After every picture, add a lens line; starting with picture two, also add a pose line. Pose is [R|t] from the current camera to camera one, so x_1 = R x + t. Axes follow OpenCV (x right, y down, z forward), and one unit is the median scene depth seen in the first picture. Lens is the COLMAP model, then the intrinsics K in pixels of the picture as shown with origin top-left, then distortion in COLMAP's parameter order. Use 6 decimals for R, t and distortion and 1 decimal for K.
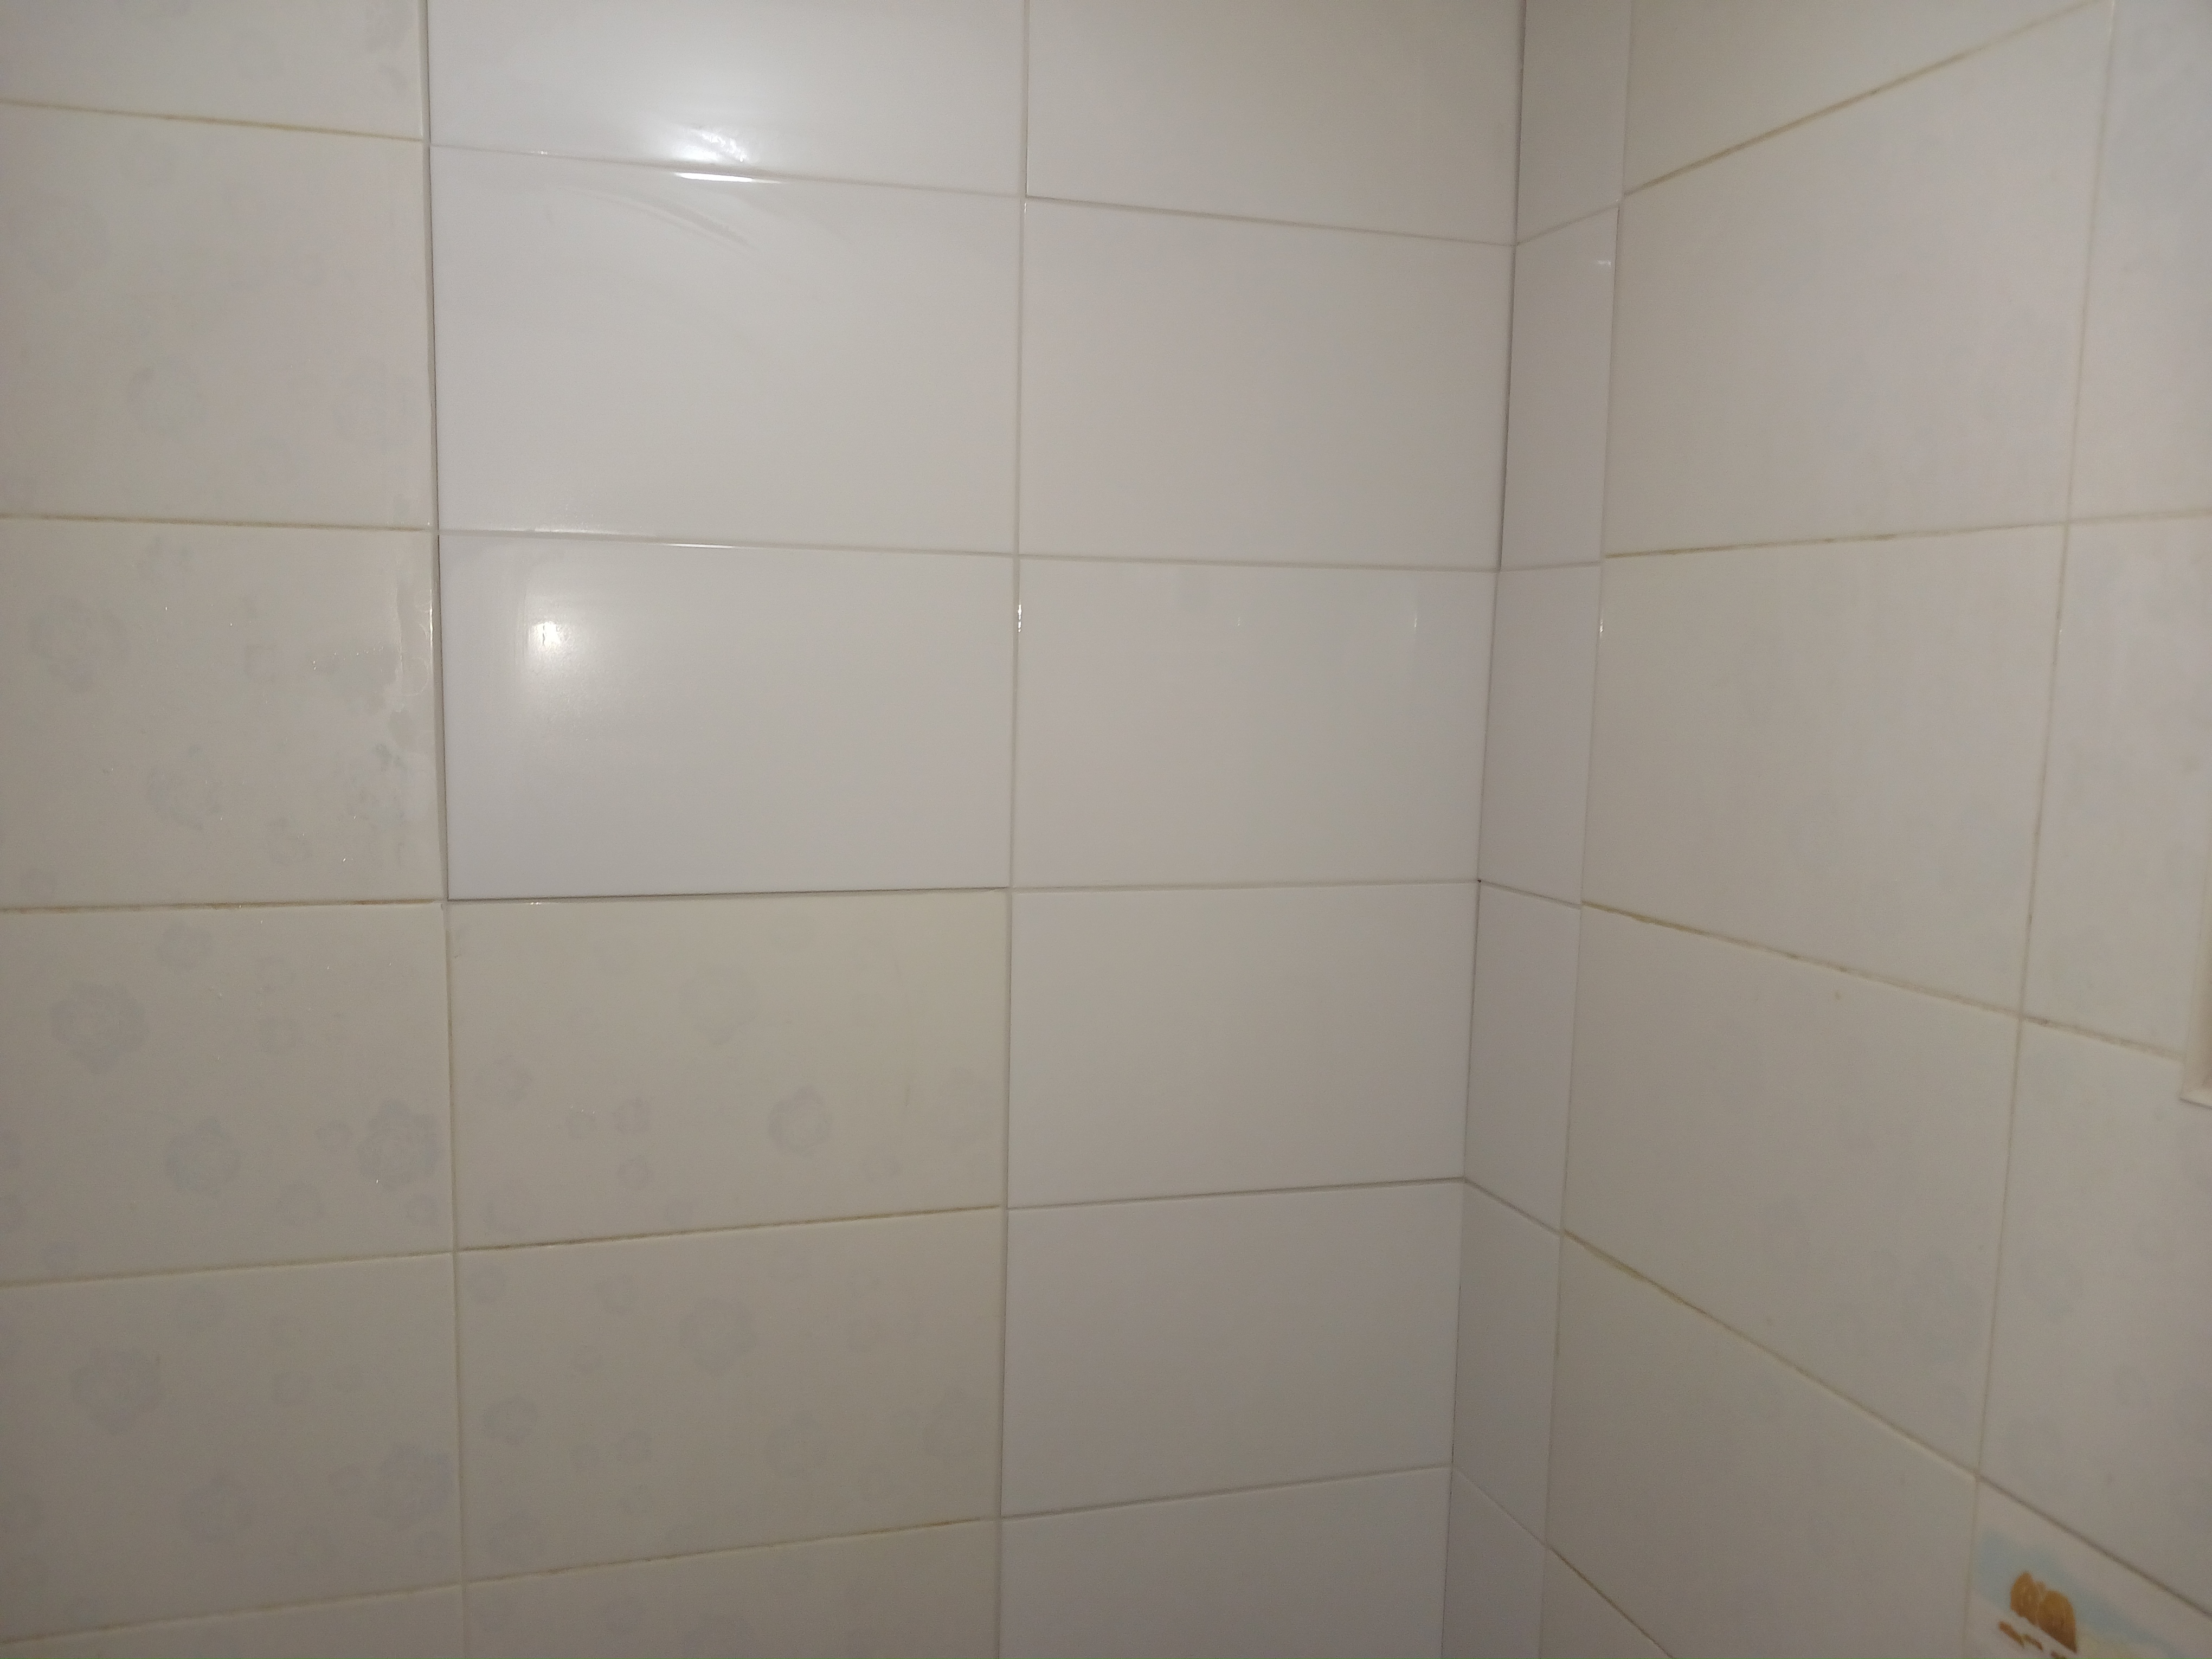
lens RADIAL K [[1708.6, 0, 1089.5], [0, 1708.6, 872.5], [0, 0, 1]] dist [0.004630, -0.002132]
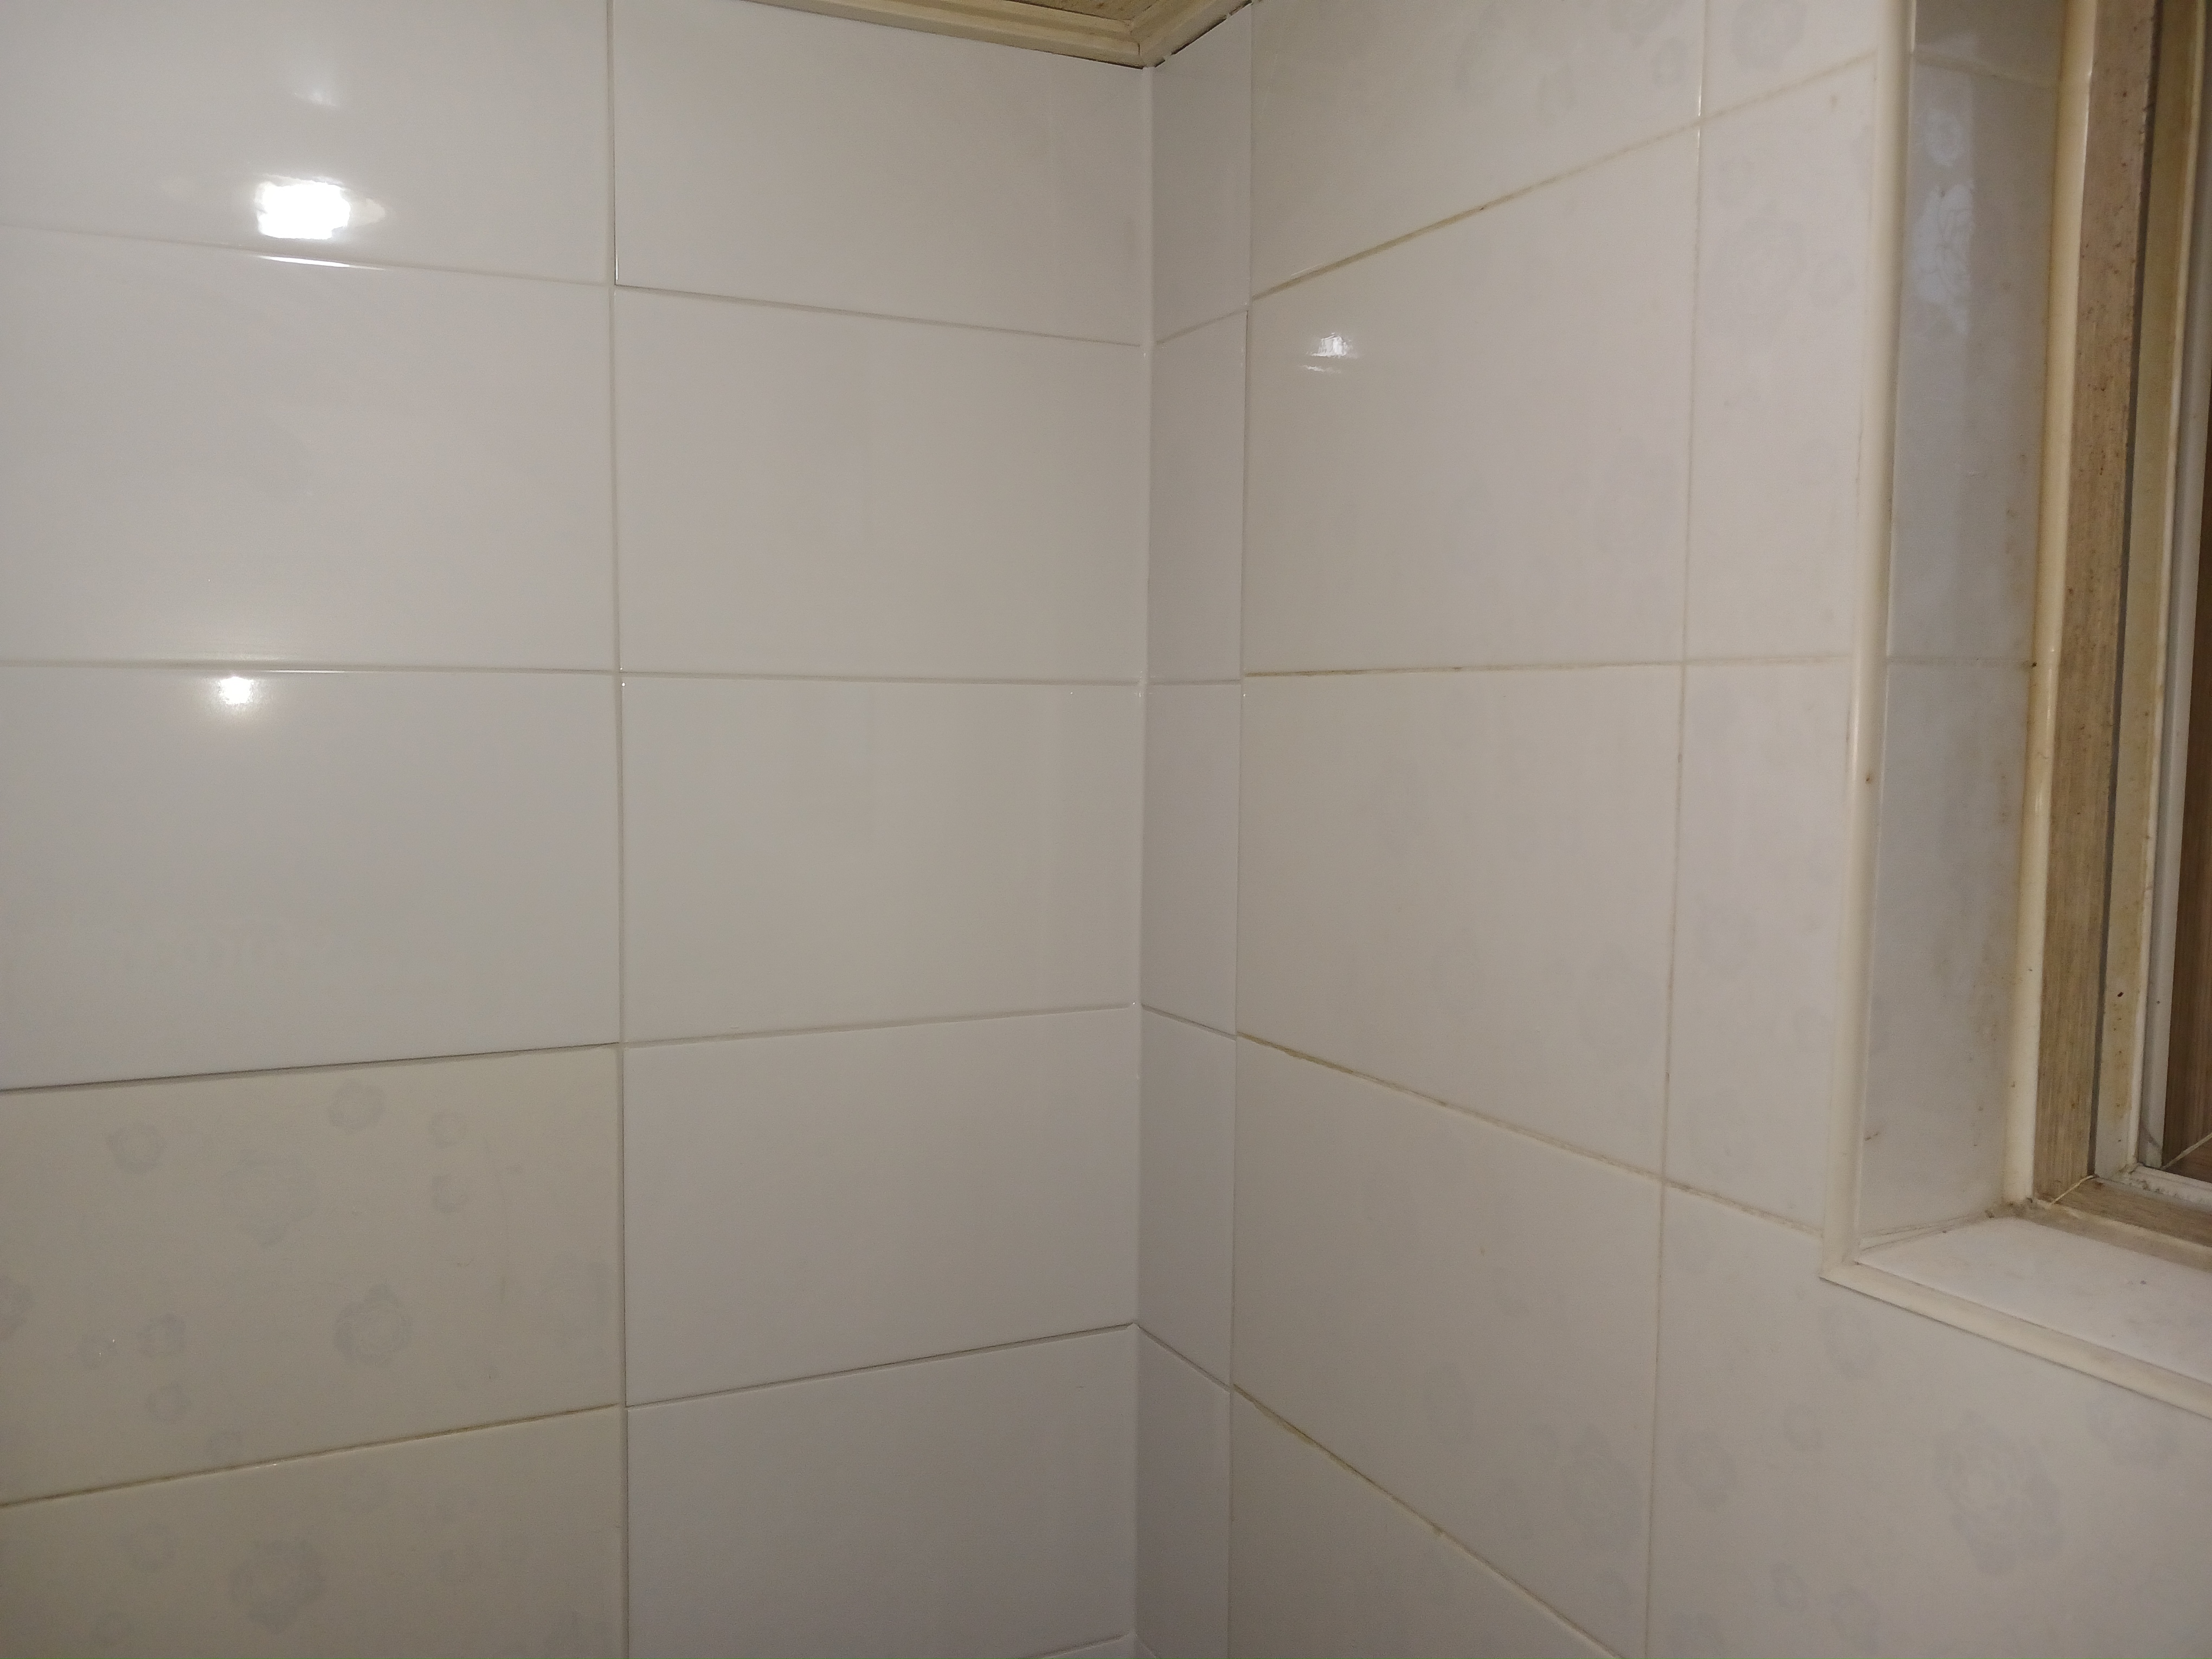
lens RADIAL K [[1708.6, 0, 1089.5], [0, 1708.6, 872.5], [0, 0, 1]] dist [0.004630, -0.002132]
pose [[0.986435, -0.028457, 0.161665, 0.061099], [0.034346, 0.998840, -0.033752, -0.047111], [-0.160517, 0.038847, 0.986268, 0.082227]]
